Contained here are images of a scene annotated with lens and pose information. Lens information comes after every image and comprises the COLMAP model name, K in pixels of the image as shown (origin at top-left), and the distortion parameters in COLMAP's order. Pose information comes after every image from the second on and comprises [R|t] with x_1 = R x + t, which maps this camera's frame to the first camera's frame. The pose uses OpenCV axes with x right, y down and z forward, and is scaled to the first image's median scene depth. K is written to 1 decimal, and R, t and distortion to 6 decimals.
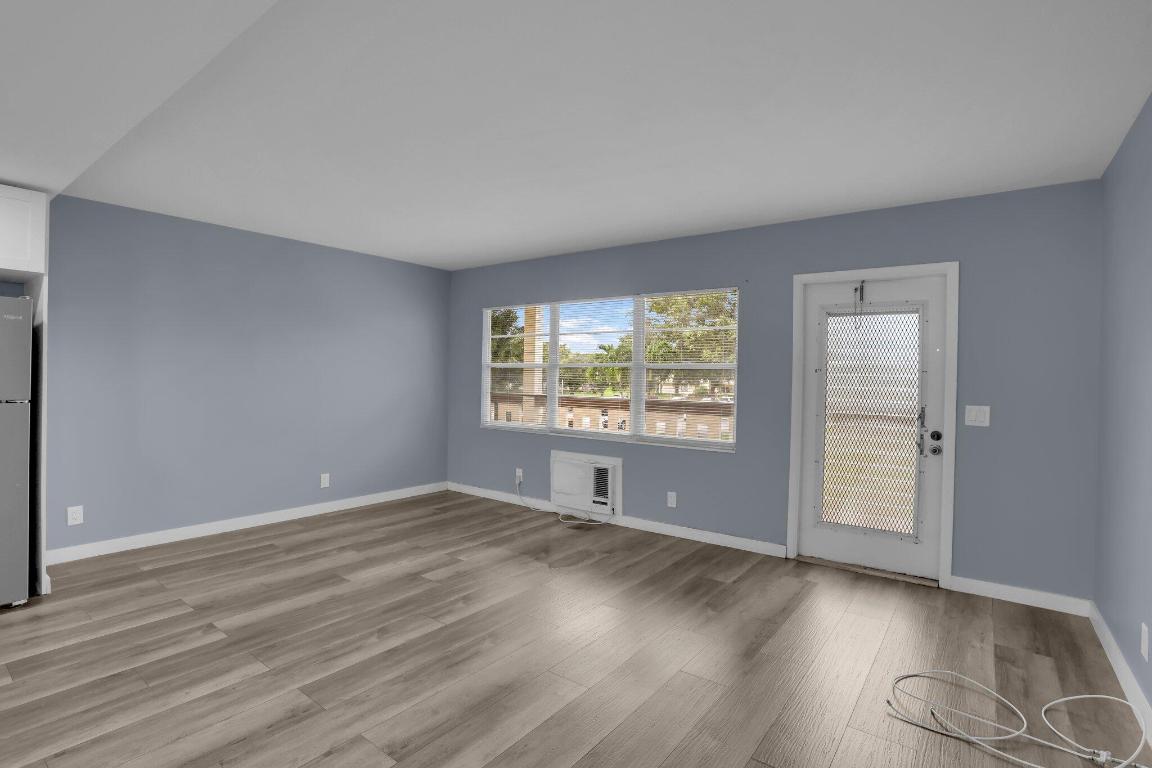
lens RADIAL K [[557.4, 0, 570.7], [0, 557.4, 376.7], [0, 0, 1]] dist [-0.080285, 0.033805]
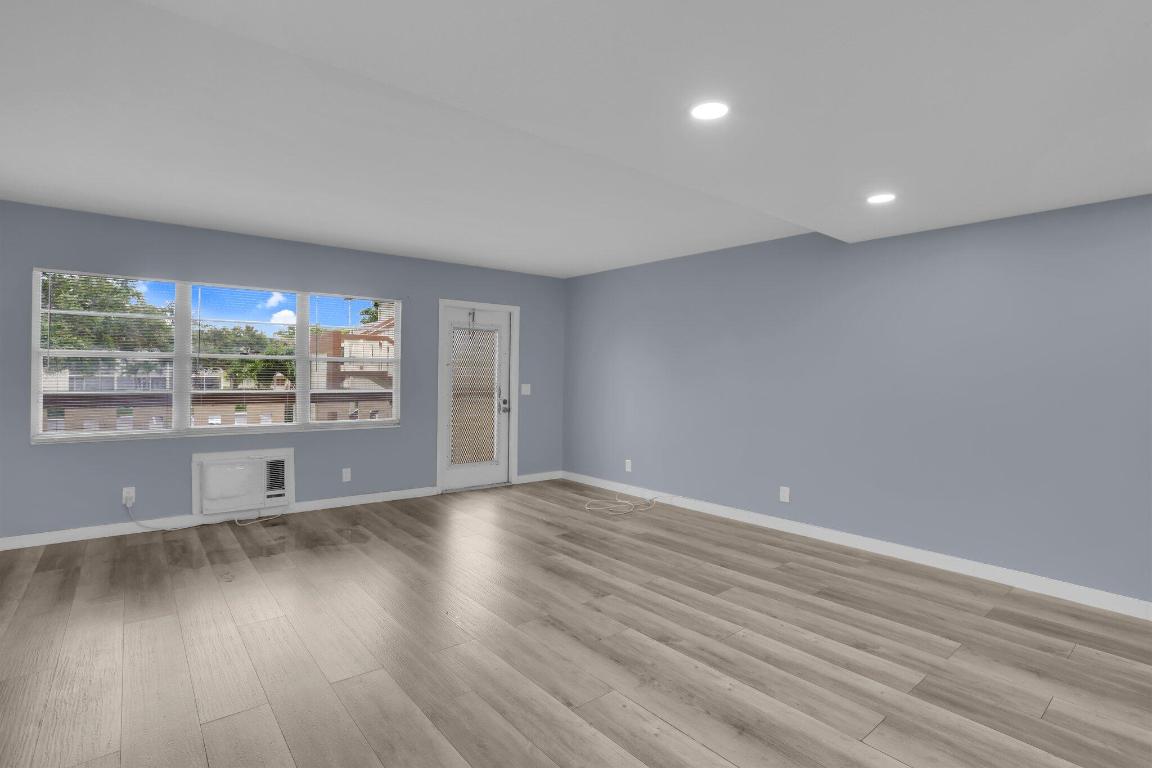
lens RADIAL K [[557.4, 0, 570.7], [0, 557.4, 376.7], [0, 0, 1]] dist [-0.080285, 0.033805]
pose [[0.229628, -0.019063, 0.973092, -1.124608], [-0.008202, 0.999735, 0.021521, -0.016248], [-0.973244, -0.012923, 0.229410, 0.390157]]
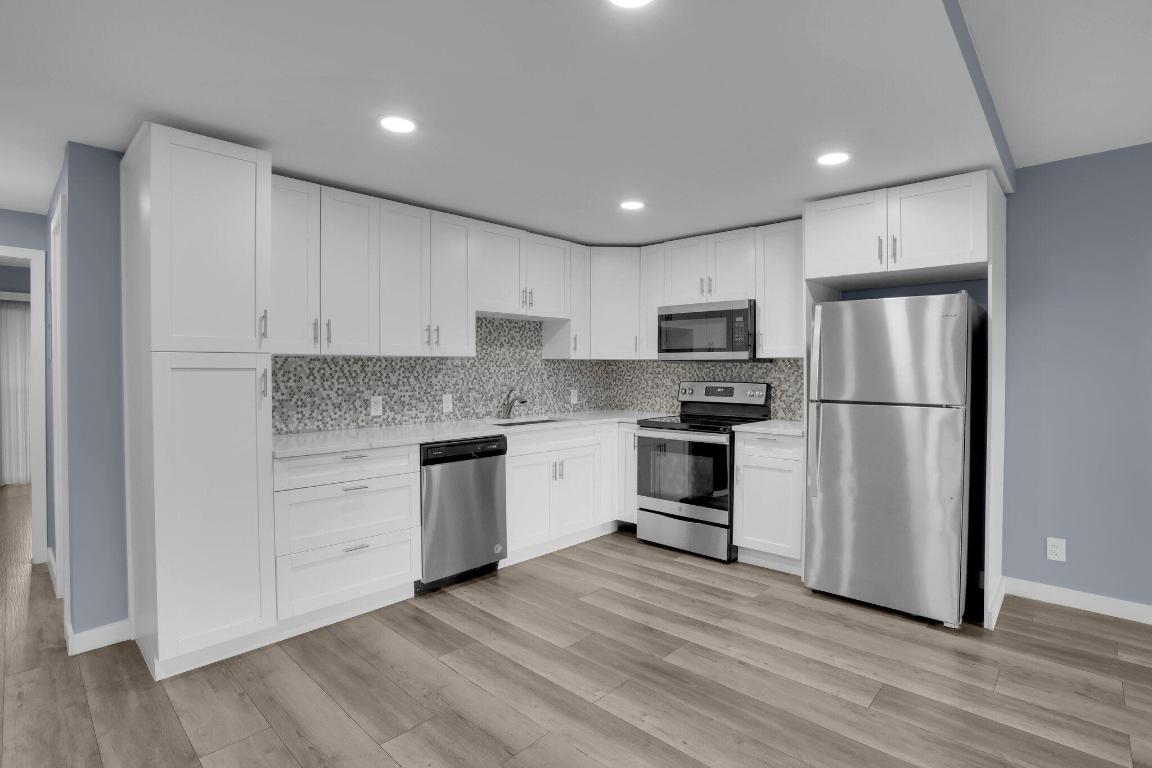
lens RADIAL K [[559.4, 0, 576.7], [0, 559.4, 378.8], [0, 0, 1]] dist [-0.070549, 0.029339]
pose [[-0.101312, 0.002214, -0.994852, -0.039162], [-0.004574, 0.999986, 0.002692, -0.000057], [0.994844, 0.004823, -0.101301, 0.379828]]
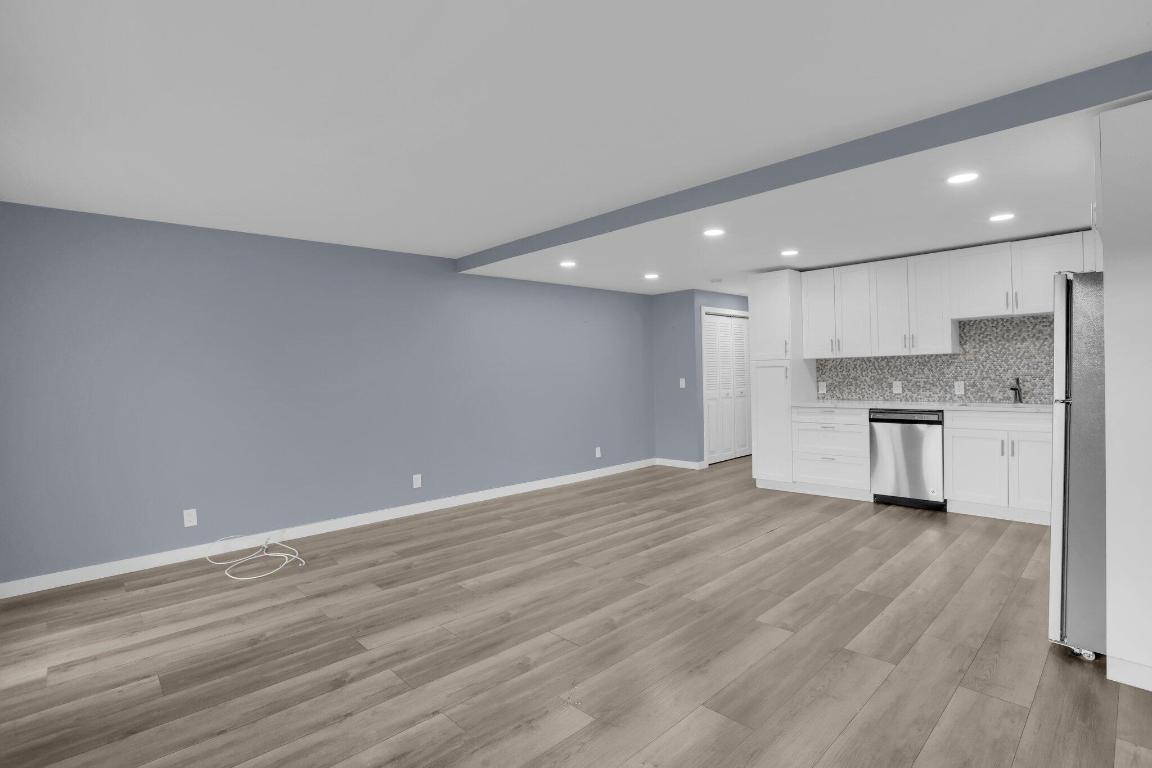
lens RADIAL K [[559.4, 0, 576.7], [0, 559.4, 378.8], [0, 0, 1]] dist [-0.070549, 0.029339]
pose [[-0.986612, 0.008479, 0.162863, -0.371899], [0.011479, 0.999781, 0.017486, -0.008811], [-0.162679, 0.019122, -0.986494, 1.657108]]
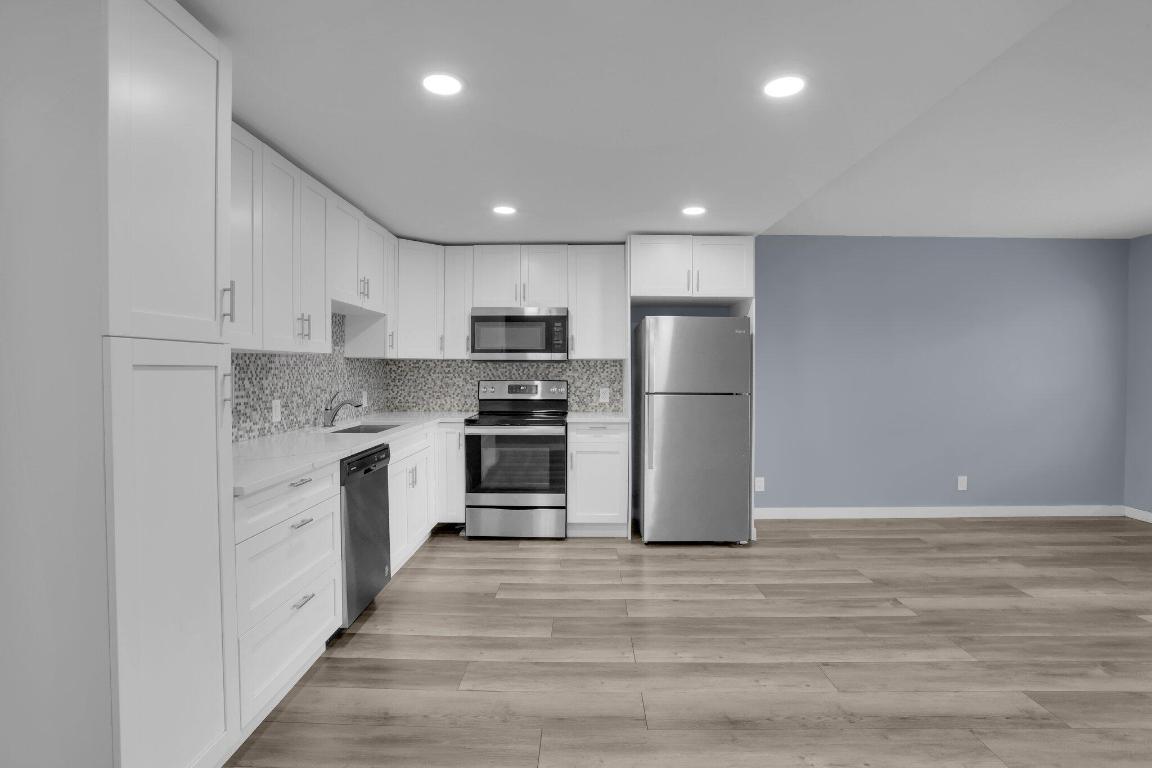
lens RADIAL K [[559.4, 0, 576.7], [0, 559.4, 378.8], [0, 0, 1]] dist [-0.070549, 0.029339]
pose [[0.595171, -0.001391, -0.803598, -0.135368], [0.006279, 0.999976, 0.002919, 0.001900], [0.803574, -0.006783, 0.595166, -0.151549]]
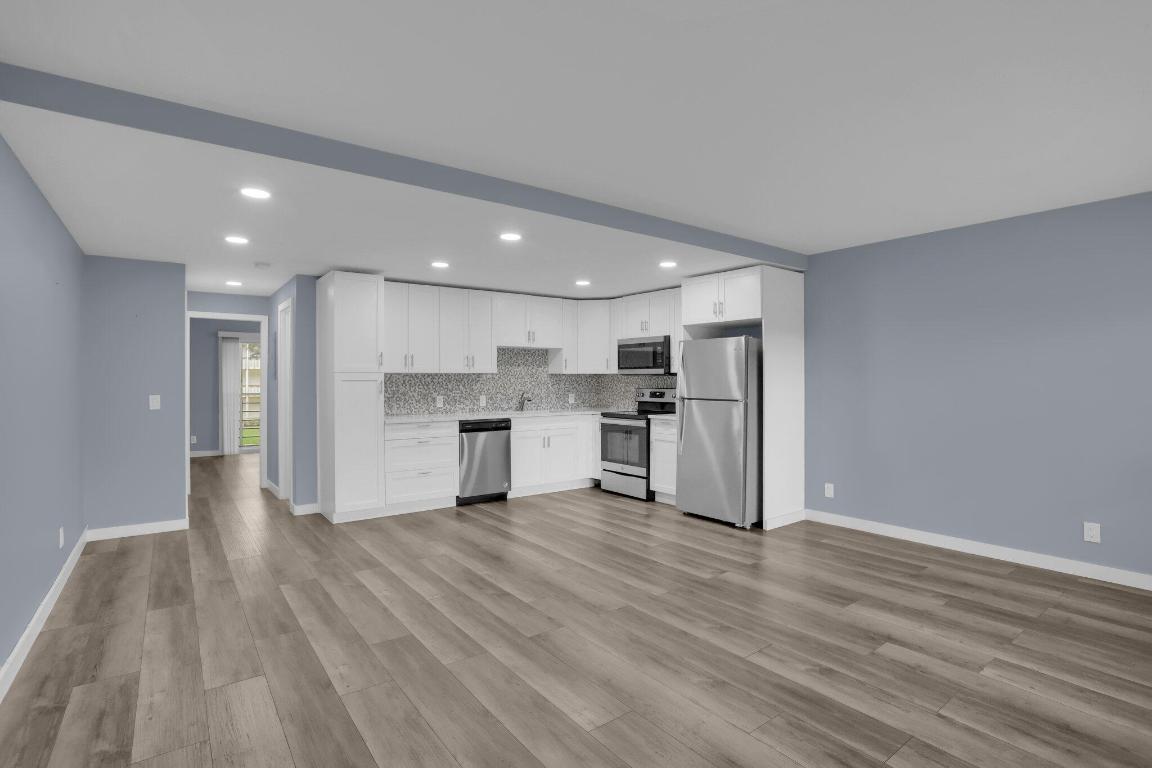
lens RADIAL K [[559.4, 0, 576.7], [0, 559.4, 378.8], [0, 0, 1]] dist [-0.070549, 0.029339]
pose [[-0.269127, -0.017233, -0.962951, 0.613582], [-0.004612, 0.999852, -0.016604, 0.009199], [0.963094, -0.000028, -0.269166, 0.831097]]
